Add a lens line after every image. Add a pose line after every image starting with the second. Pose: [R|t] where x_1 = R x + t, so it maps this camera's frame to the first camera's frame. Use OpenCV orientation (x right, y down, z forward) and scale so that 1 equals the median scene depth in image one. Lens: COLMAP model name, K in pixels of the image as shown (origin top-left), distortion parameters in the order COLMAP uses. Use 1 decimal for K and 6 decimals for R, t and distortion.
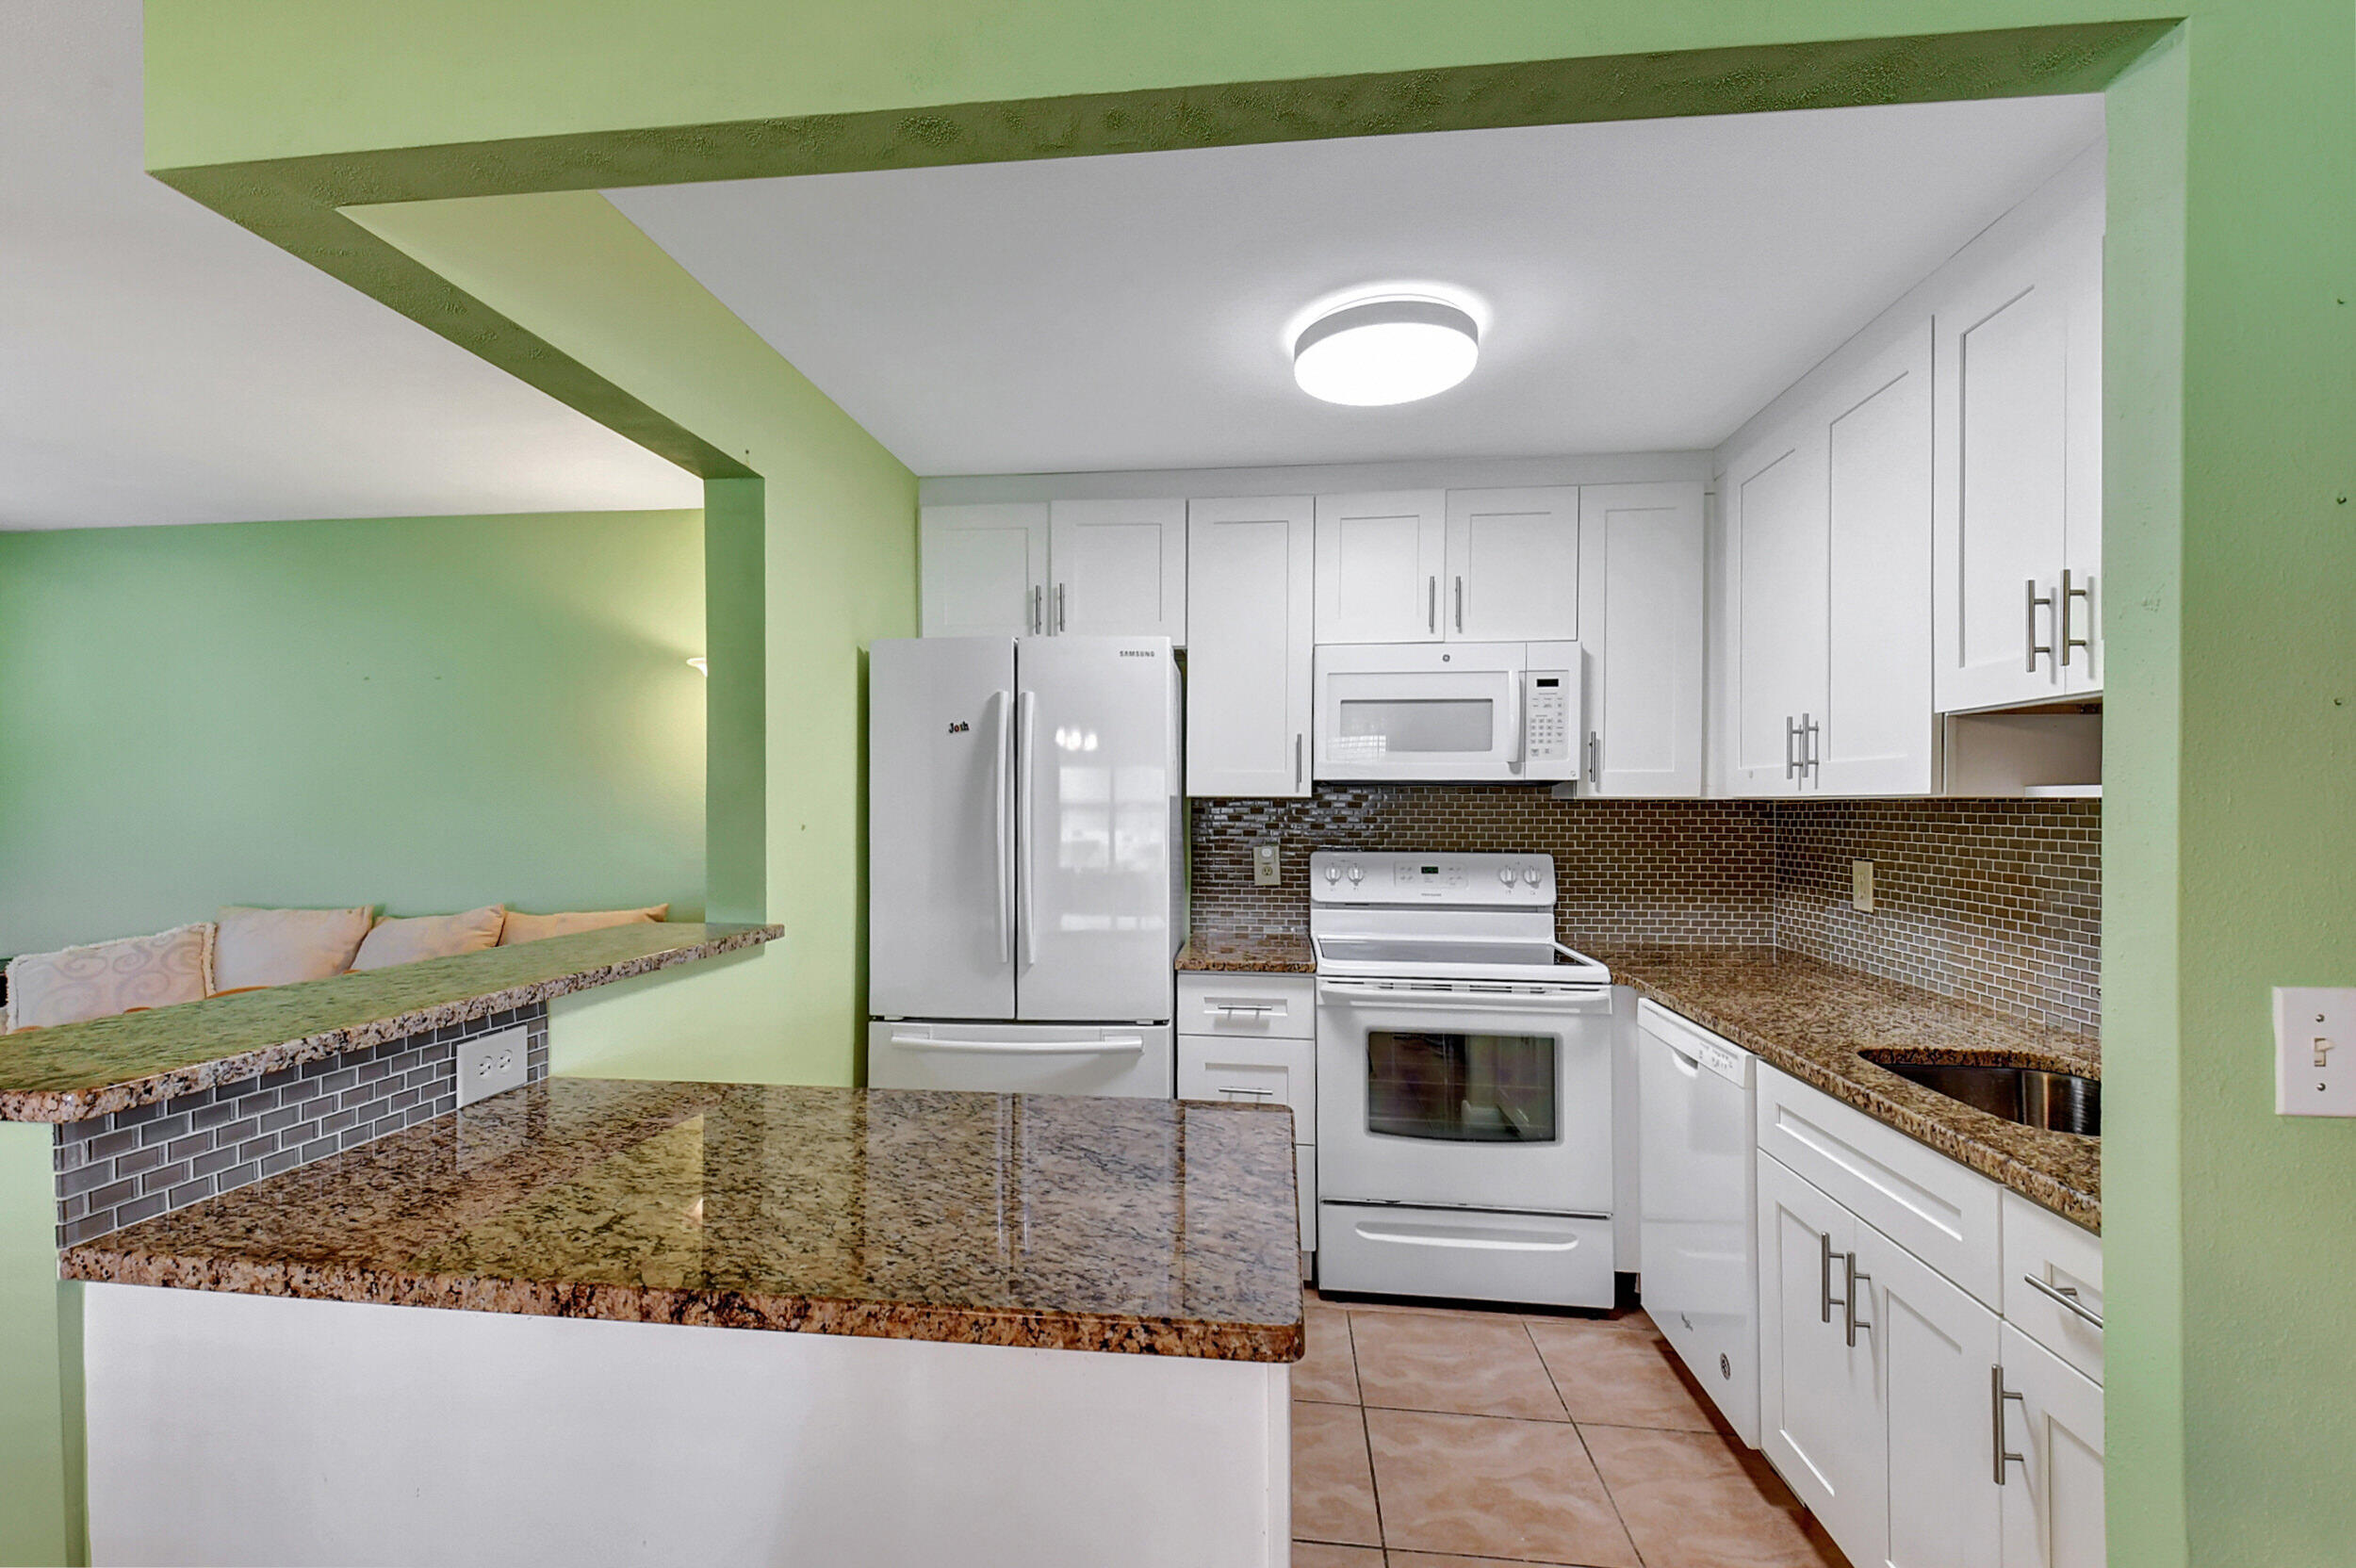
lens RADIAL K [[1055.0, 0, 1146.9], [0, 1055.0, 804.3], [0, 0, 1]] dist [0.030734, -0.021768]
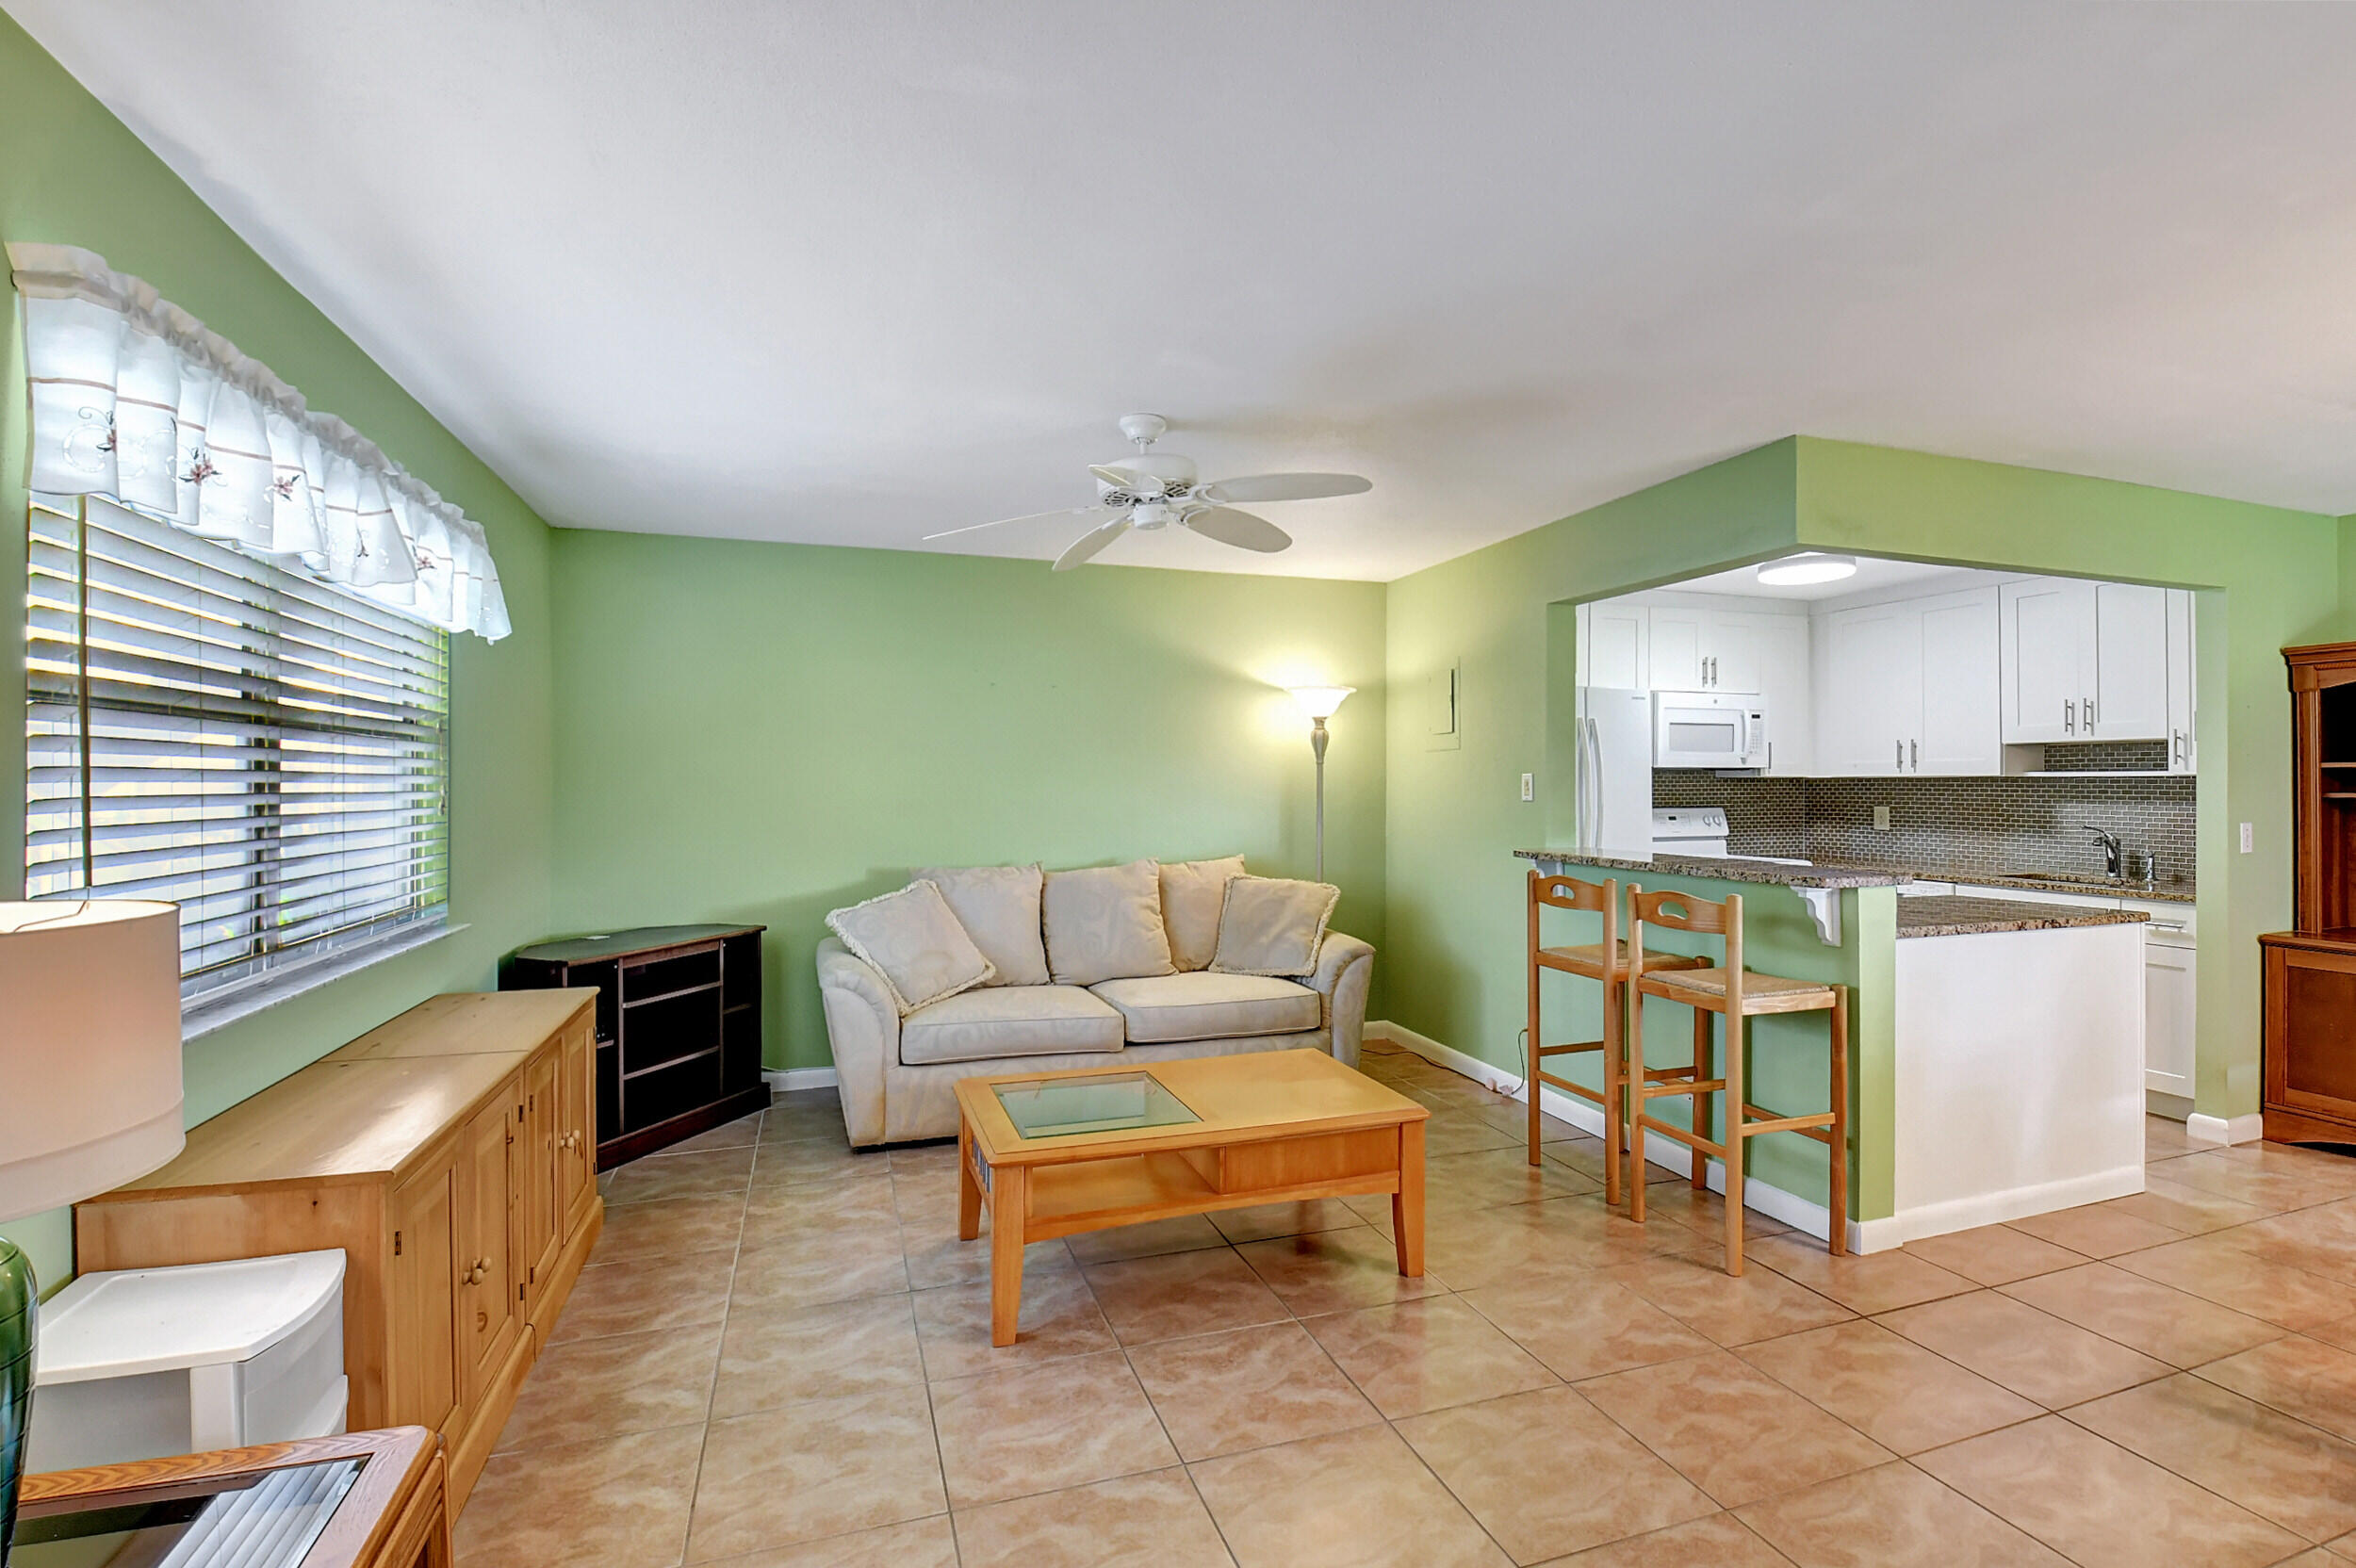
lens RADIAL K [[1058.6, 0, 1186.0], [0, 1058.6, 777.6], [0, 0, 1]] dist [0.010379, -0.021446]
pose [[0.904100, -0.003269, 0.427308, -2.100321], [0.005057, 0.999983, -0.003050, -0.006065], [-0.427290, 0.004918, 0.904101, -0.440116]]
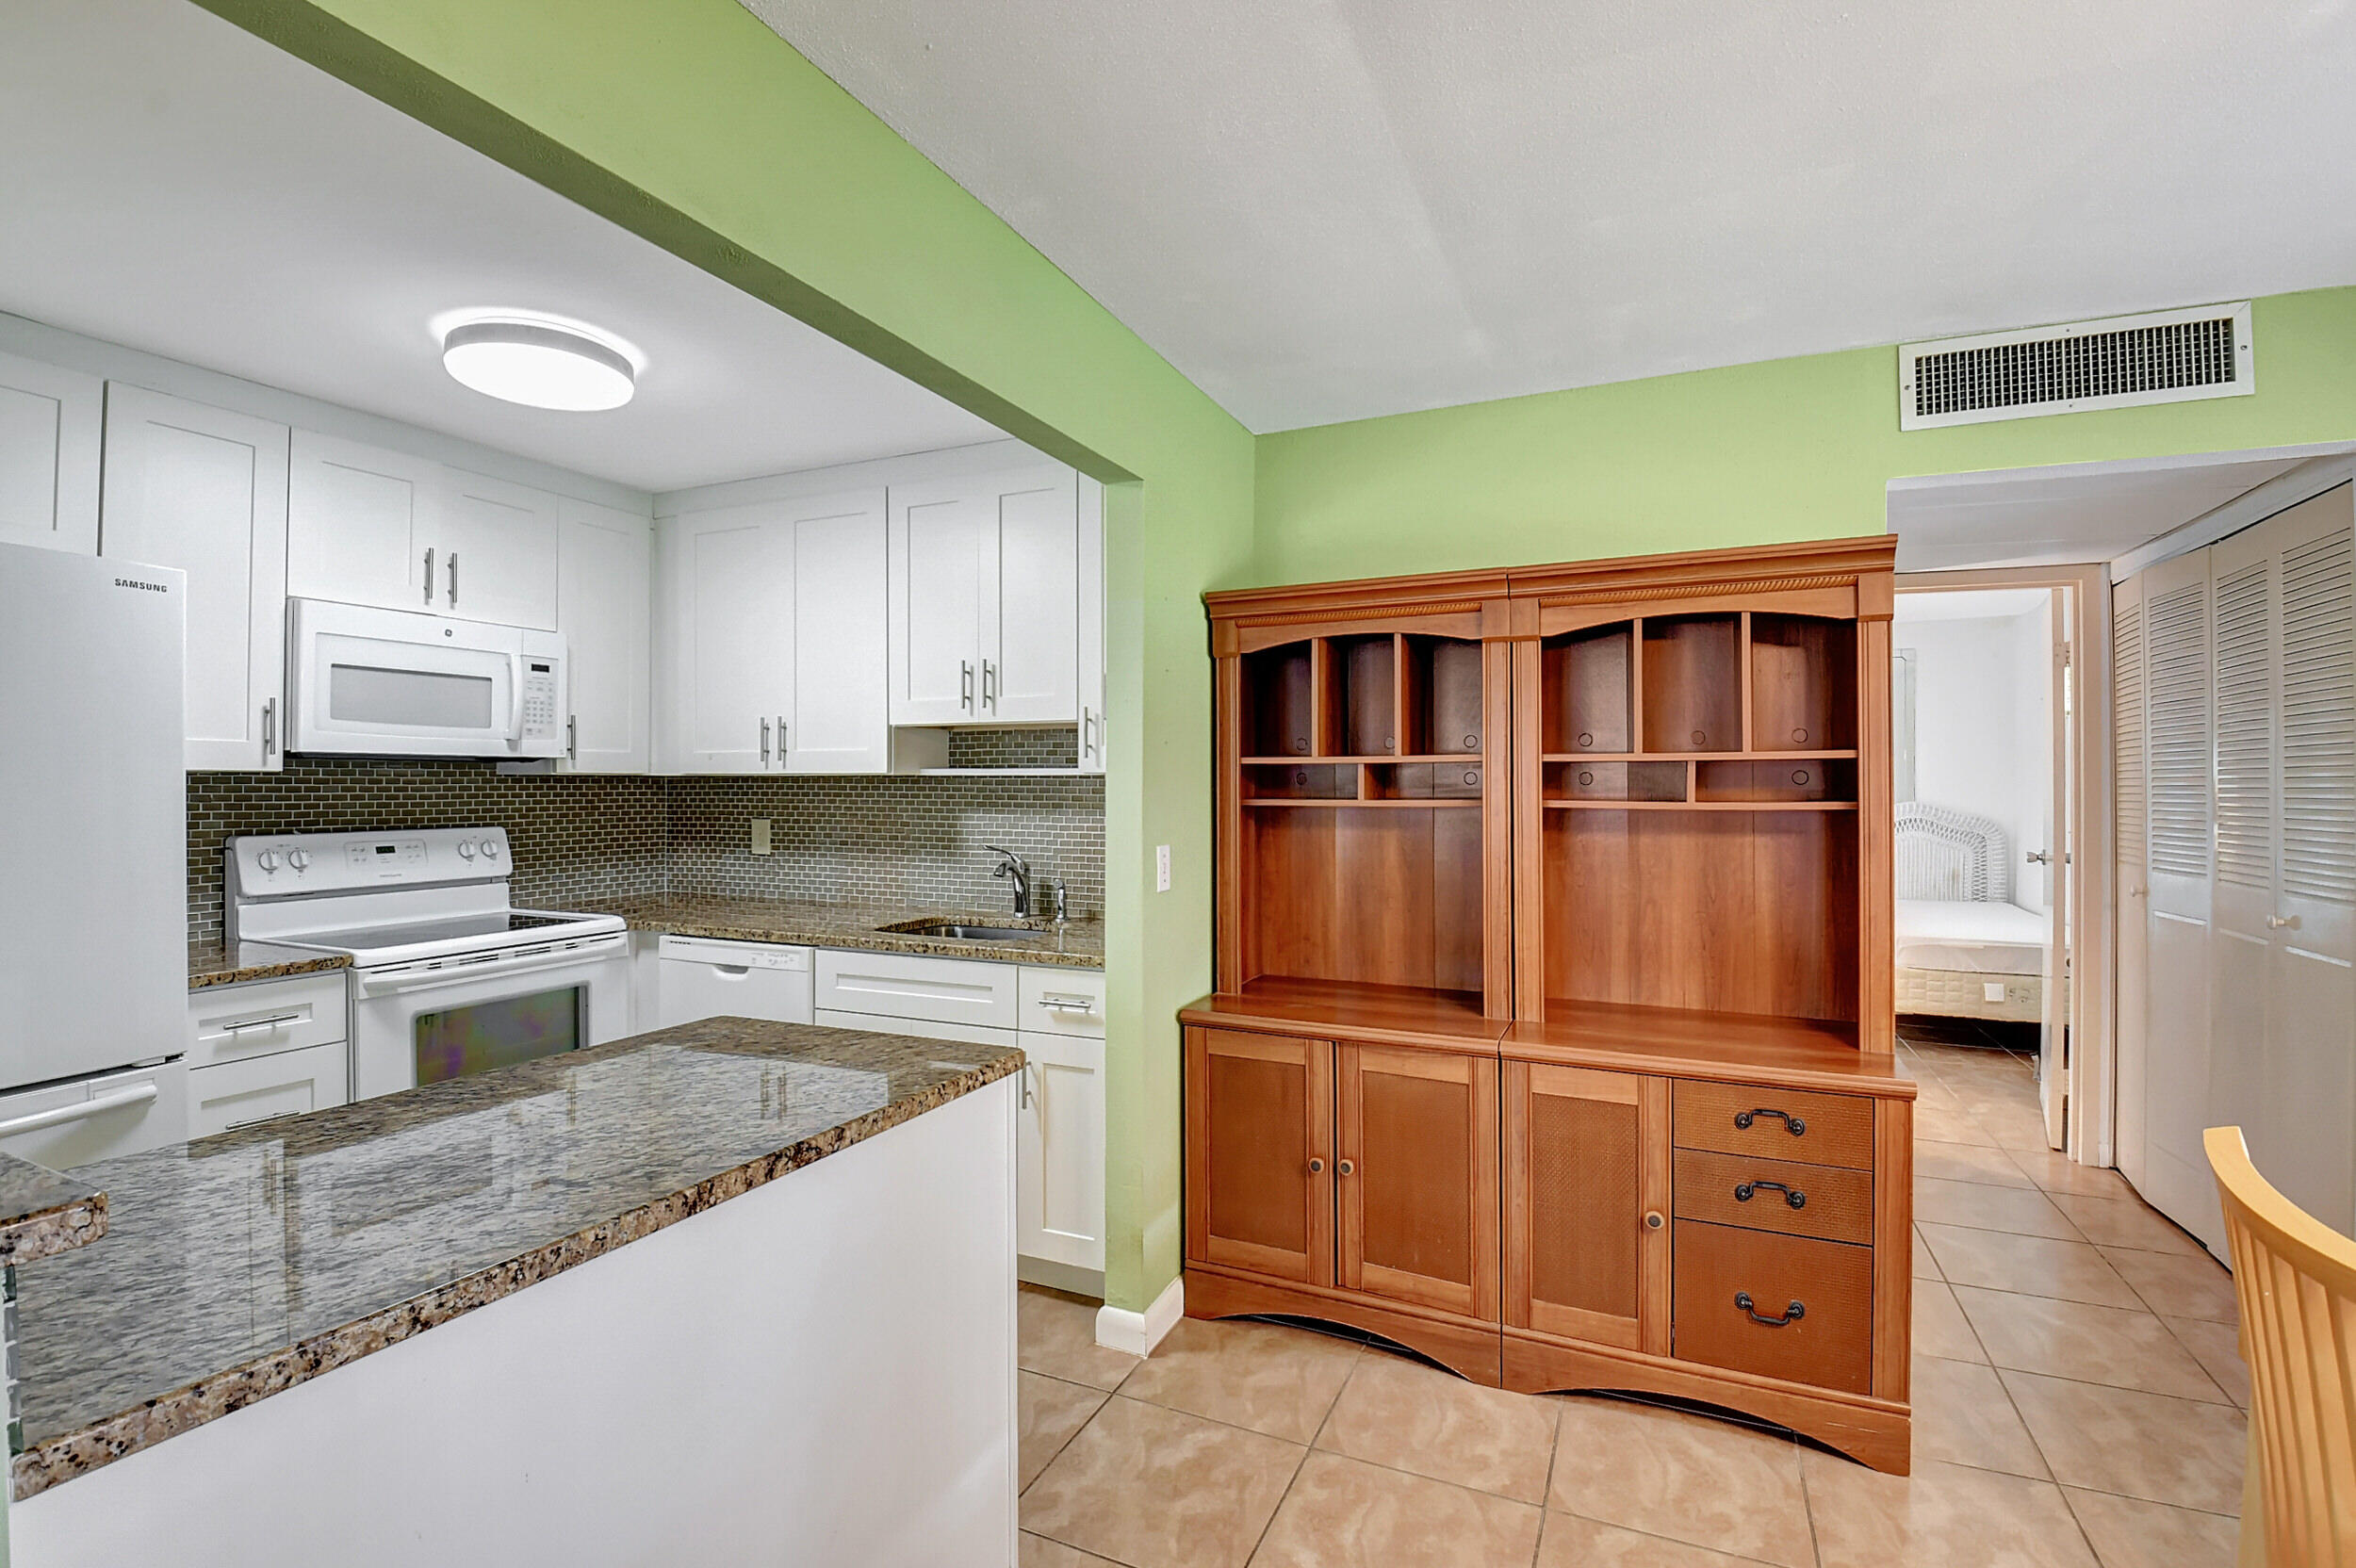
lens RADIAL K [[1064.1, 0, 1173.0], [0, 1064.1, 775.6], [0, 0, 1]] dist [0.012558, -0.022555]
pose [[0.312071, 0.001536, 0.950057, -0.714272], [0.002066, 0.999995, -0.002295, -0.000428], [-0.950056, 0.002679, 0.312067, 0.060300]]
